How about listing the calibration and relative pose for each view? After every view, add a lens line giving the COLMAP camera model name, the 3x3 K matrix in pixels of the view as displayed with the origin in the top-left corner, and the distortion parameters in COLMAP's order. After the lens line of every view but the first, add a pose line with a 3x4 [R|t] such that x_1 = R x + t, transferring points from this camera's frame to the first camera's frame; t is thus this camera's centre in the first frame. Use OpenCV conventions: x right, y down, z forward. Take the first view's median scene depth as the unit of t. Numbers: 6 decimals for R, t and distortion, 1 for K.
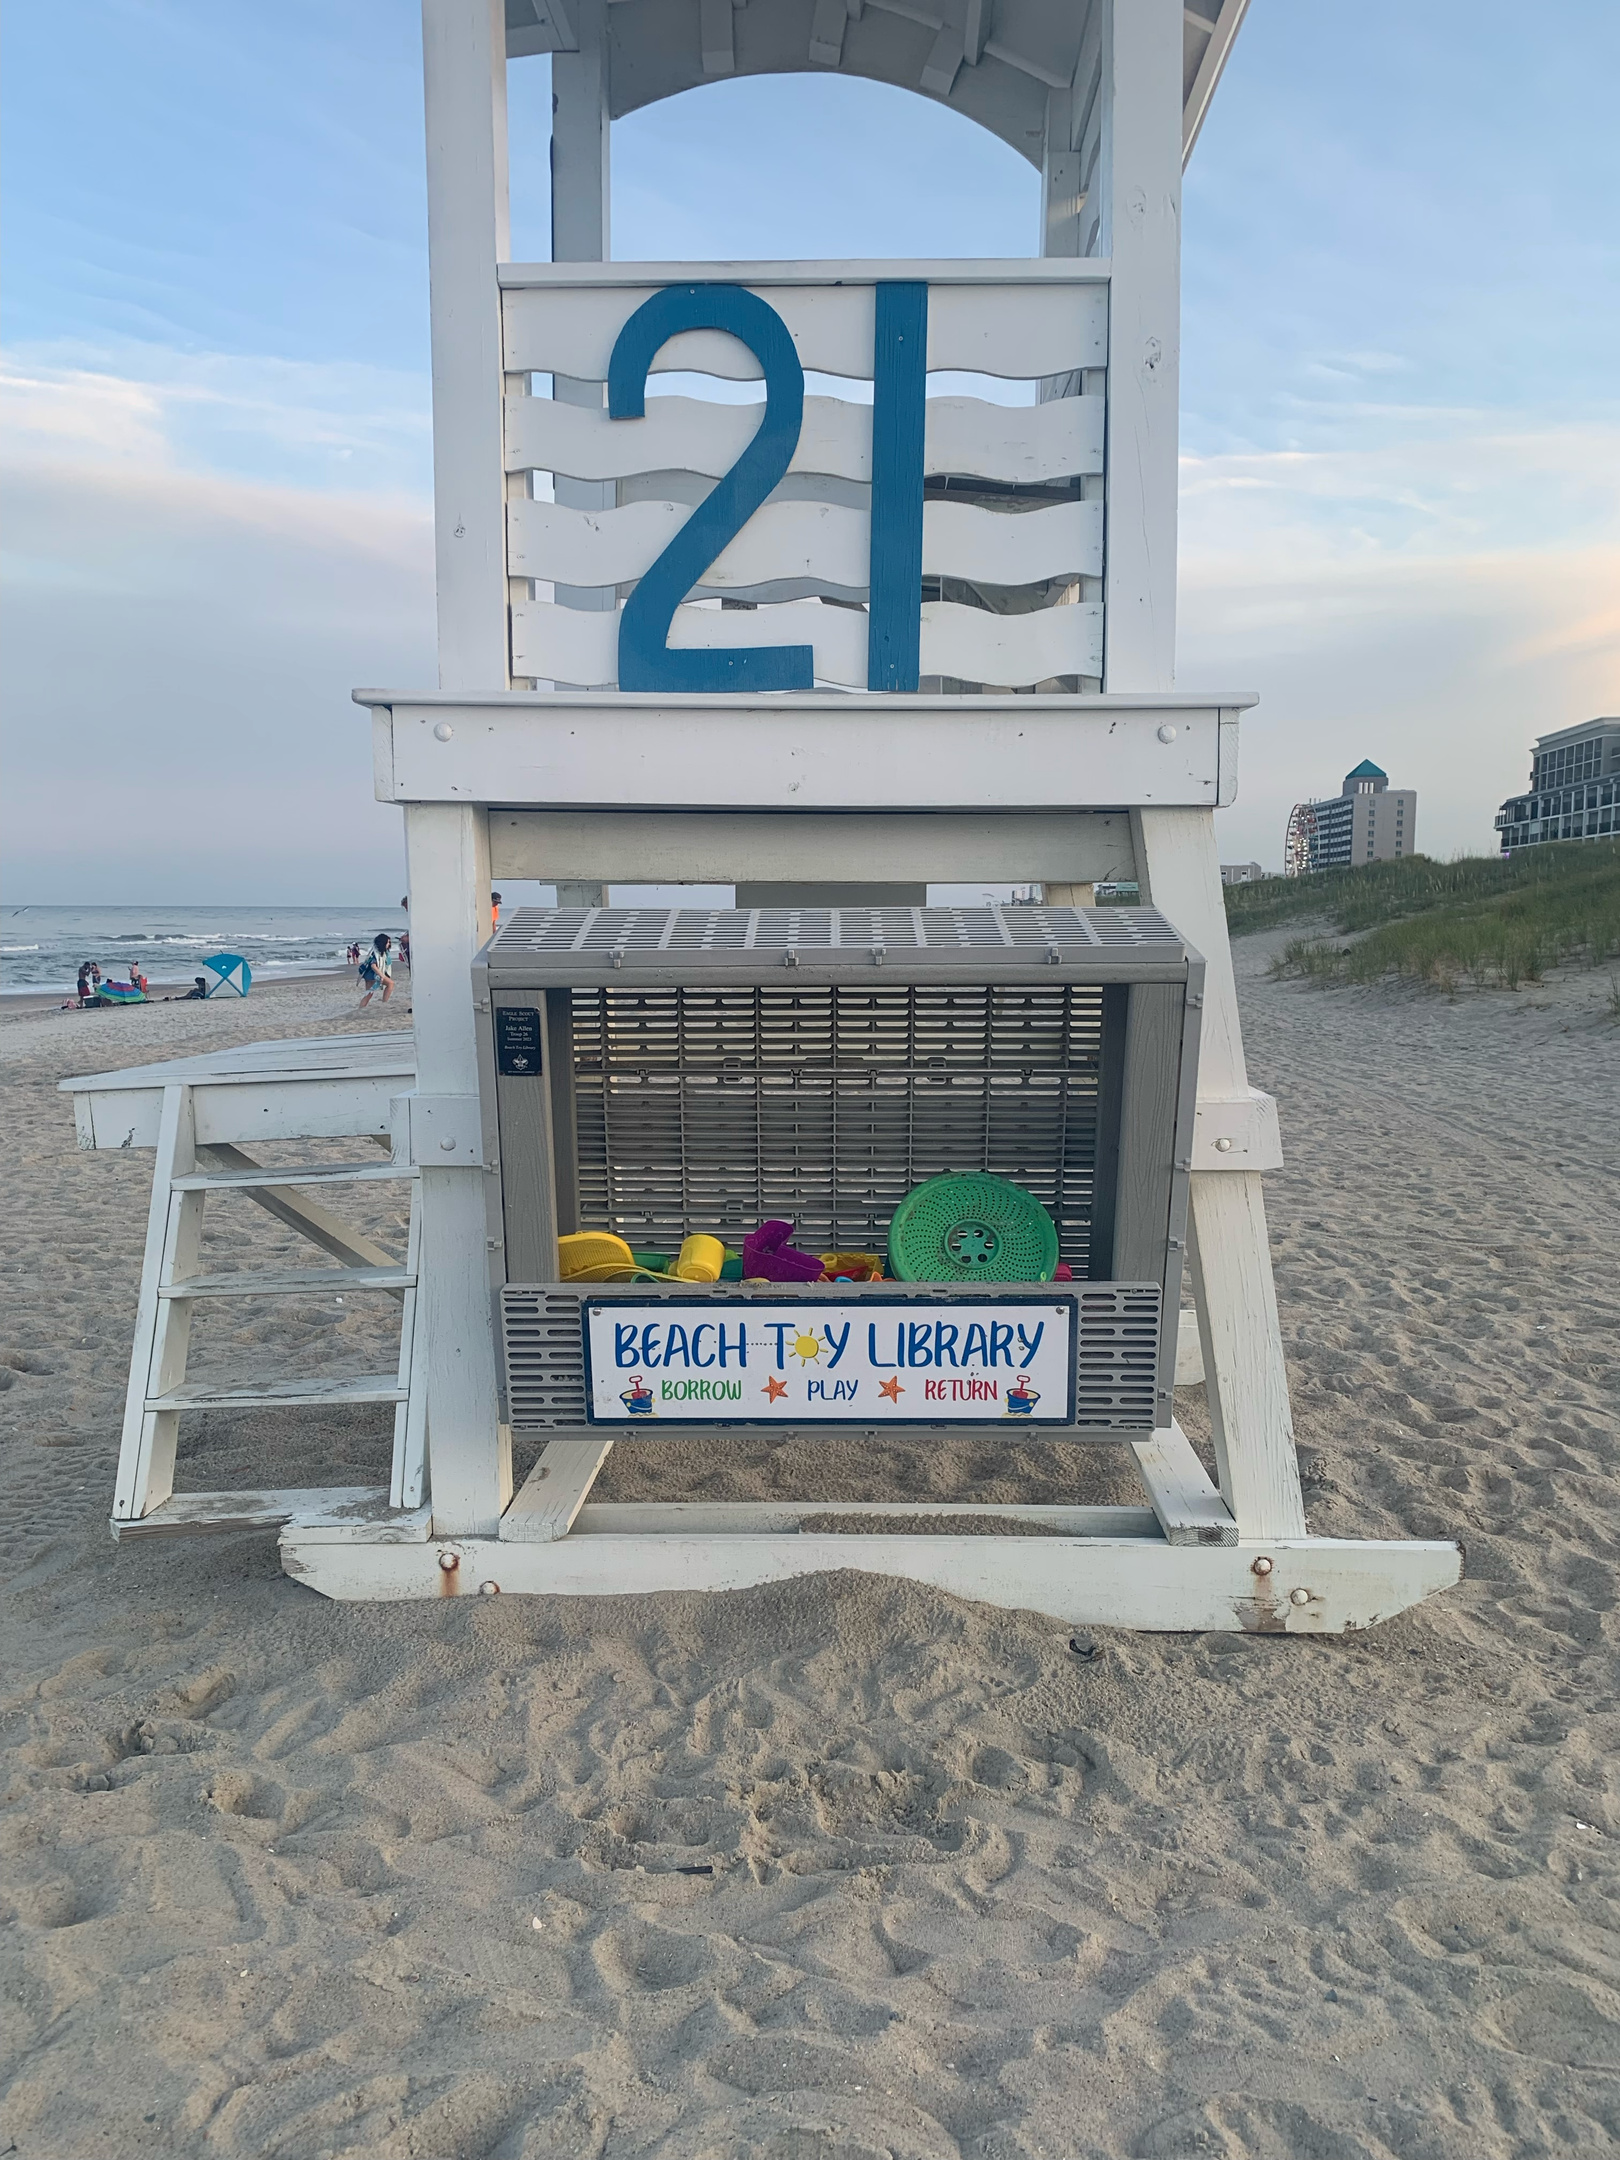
lens RADIAL K [[1642.1, 0, 809.6], [0, 1642.1, 1084.2], [0, 0, 1]] dist [0.015281, -0.003399]
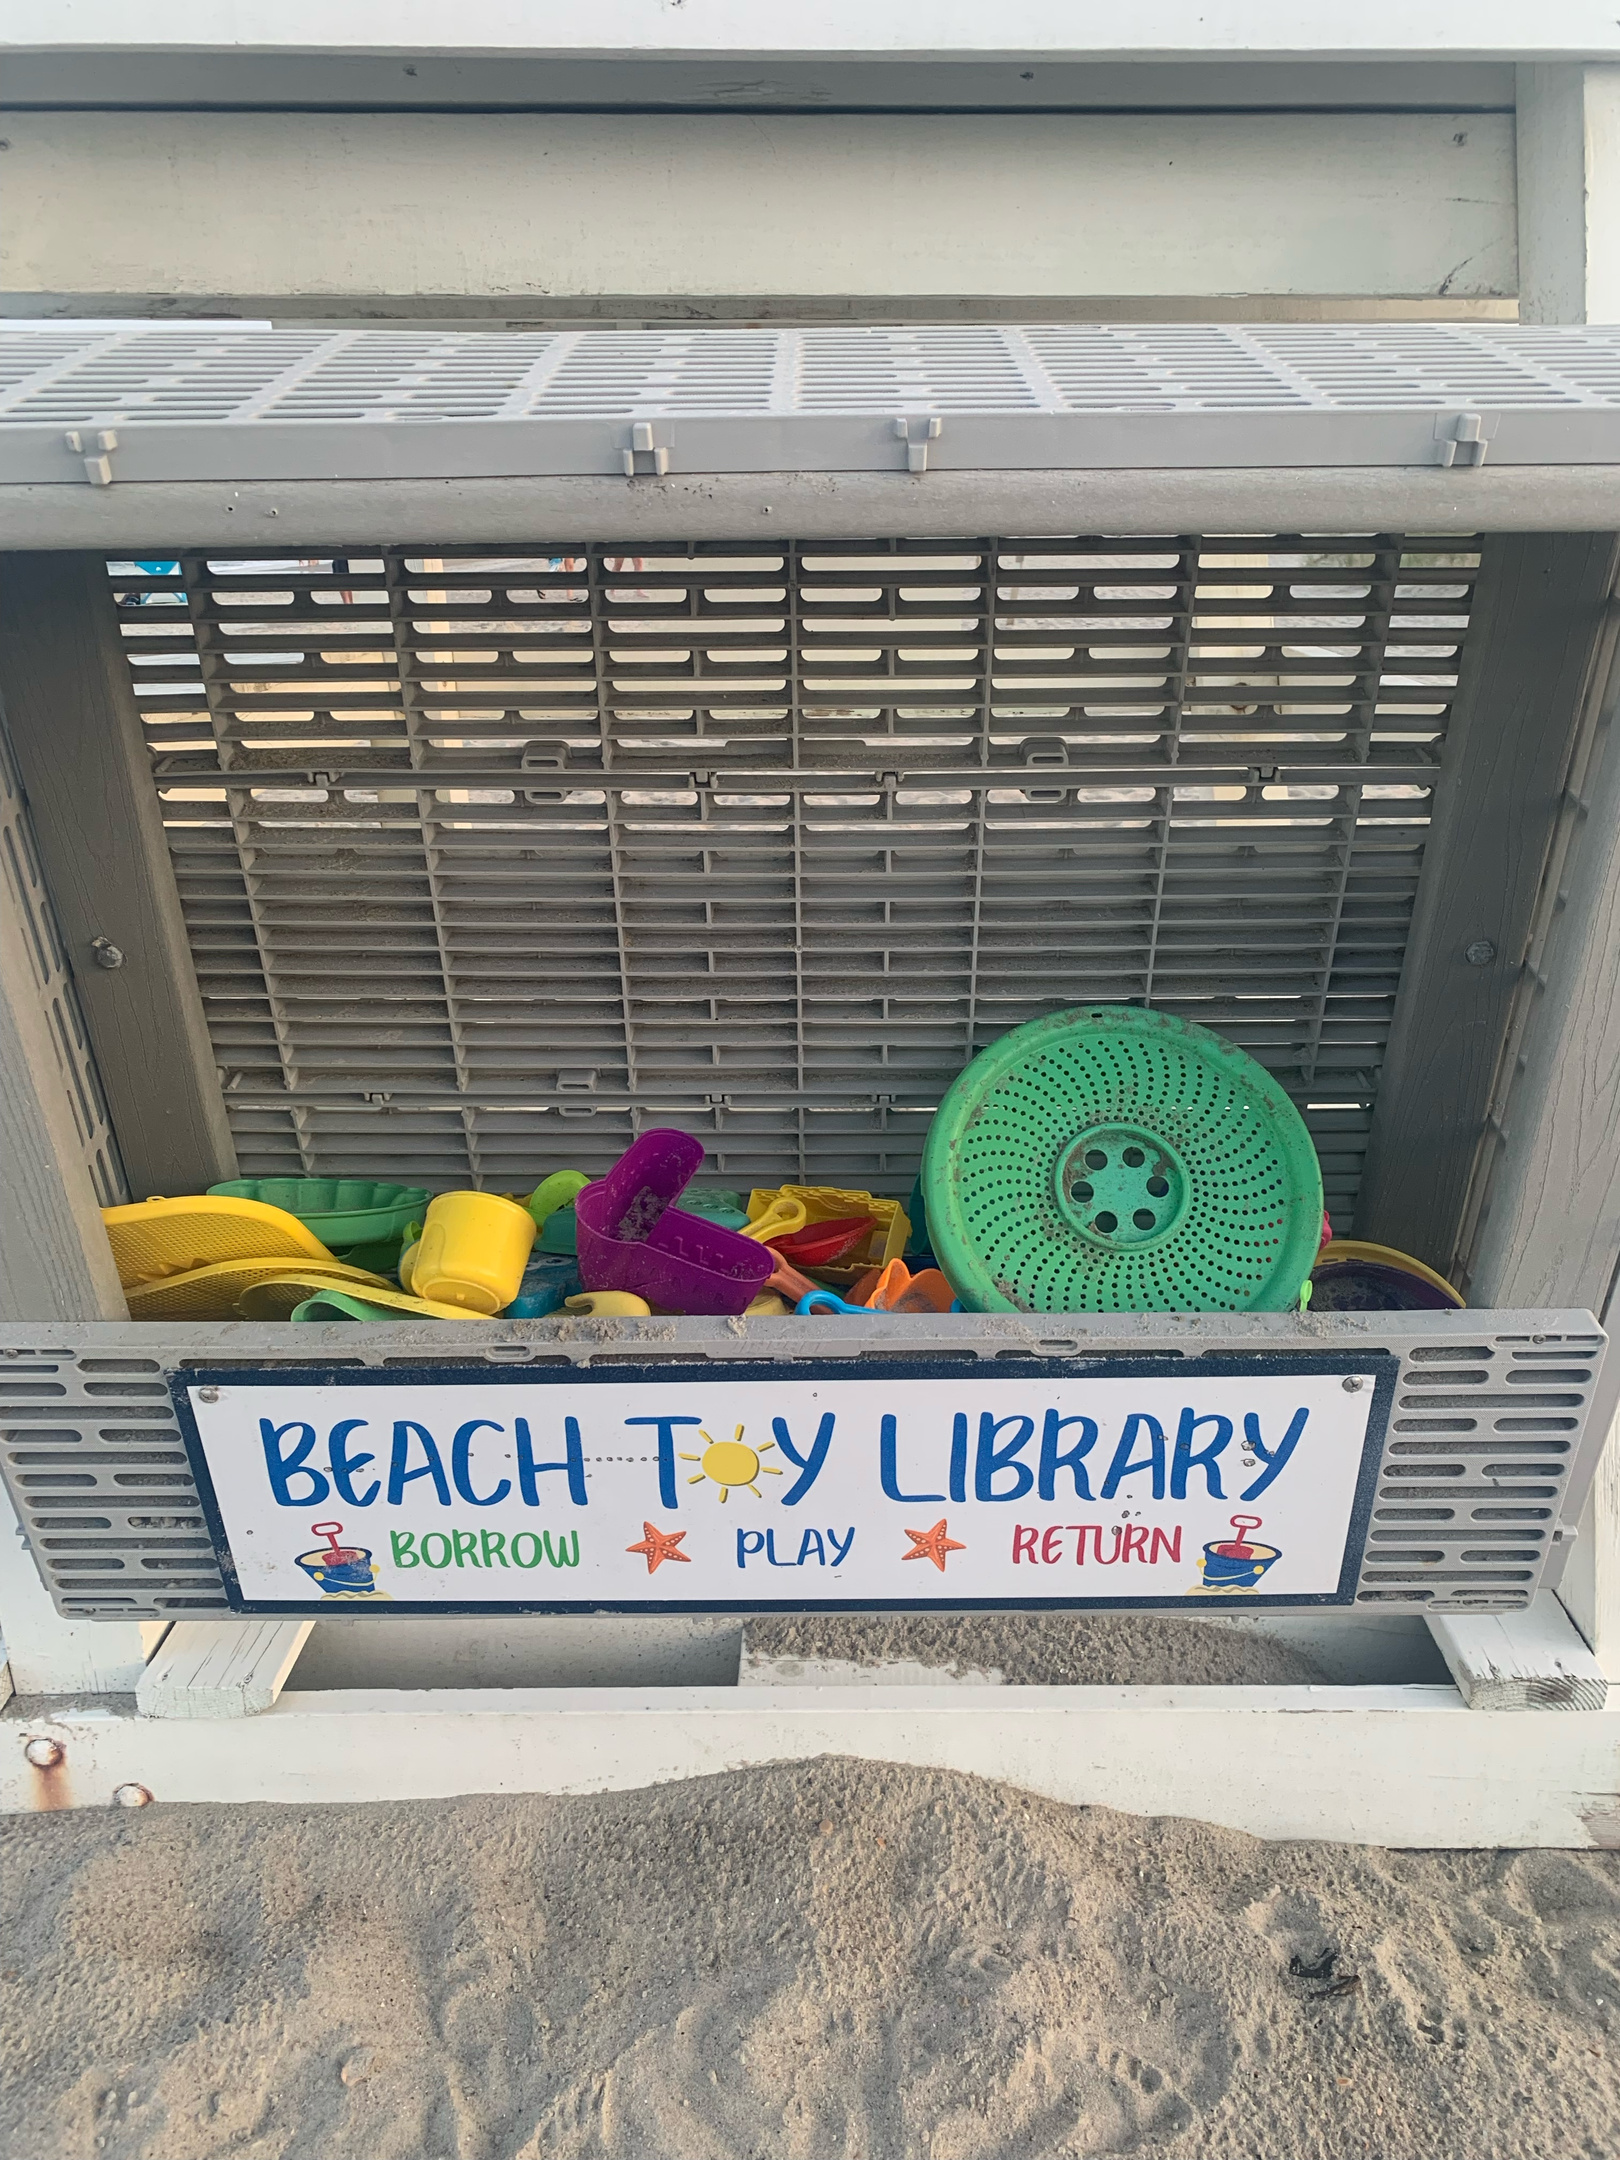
lens RADIAL K [[1642.1, 0, 830.0], [0, 1642.1, 1077.0], [0, 0, 1]] dist [0.015281, -0.003399]
pose [[0.999815, -0.008994, 0.017030, 0.016832], [0.004935, 0.974381, 0.224850, -0.027597], [-0.018616, -0.224724, 0.974245, 0.610076]]
